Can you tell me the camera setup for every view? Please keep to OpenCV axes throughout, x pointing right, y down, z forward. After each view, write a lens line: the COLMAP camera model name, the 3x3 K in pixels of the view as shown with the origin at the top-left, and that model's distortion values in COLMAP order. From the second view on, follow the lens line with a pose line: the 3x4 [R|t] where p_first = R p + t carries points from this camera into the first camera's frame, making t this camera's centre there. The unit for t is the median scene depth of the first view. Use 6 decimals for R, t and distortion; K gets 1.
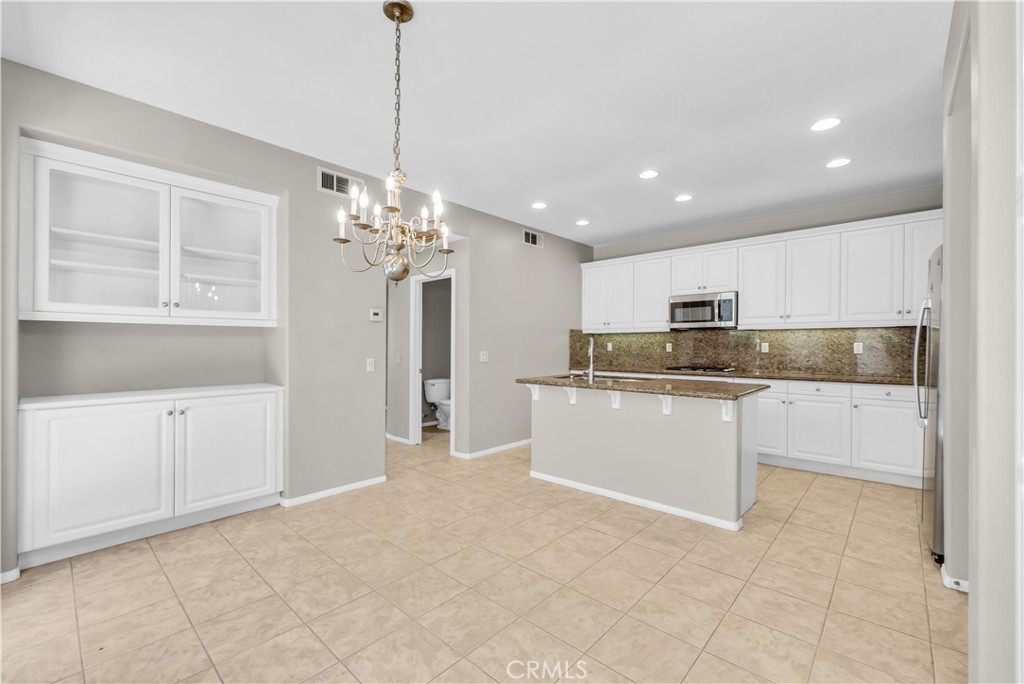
lens RADIAL K [[420.9, 0, 512.8], [0, 420.9, 344.2], [0, 0, 1]] dist [0.003716, -0.000184]
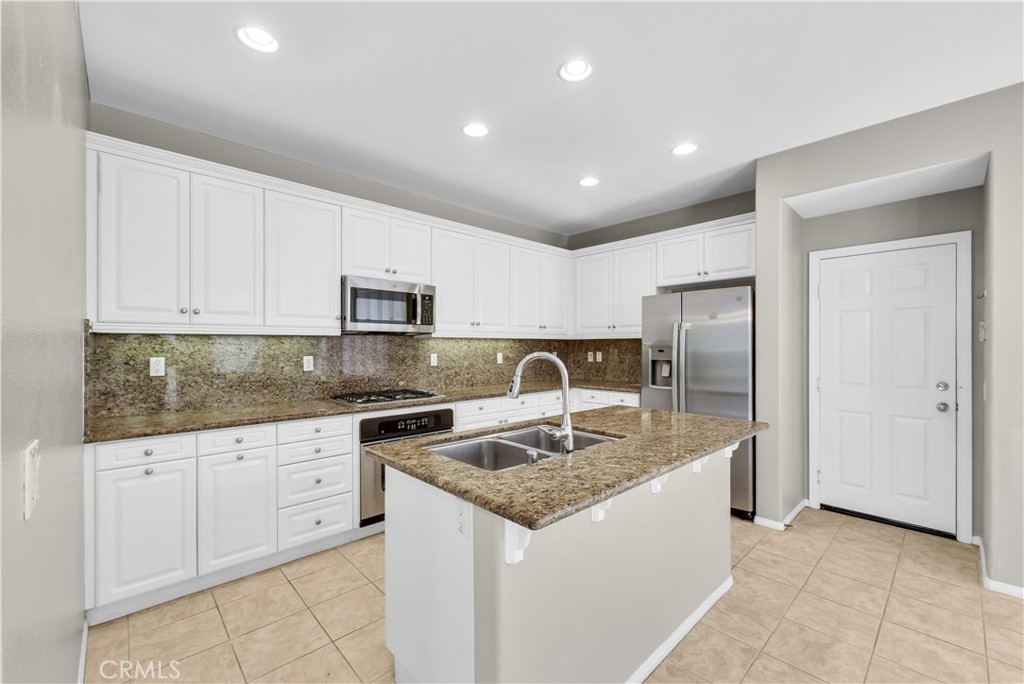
lens RADIAL K [[420.9, 0, 512.2], [0, 420.9, 344.4], [0, 0, 1]] dist [0.003716, -0.000184]
pose [[0.071292, 0.002474, 0.997452, -0.232778], [-0.005905, 0.999980, -0.002058, -0.024052], [-0.997438, -0.005743, 0.071305, 0.906546]]
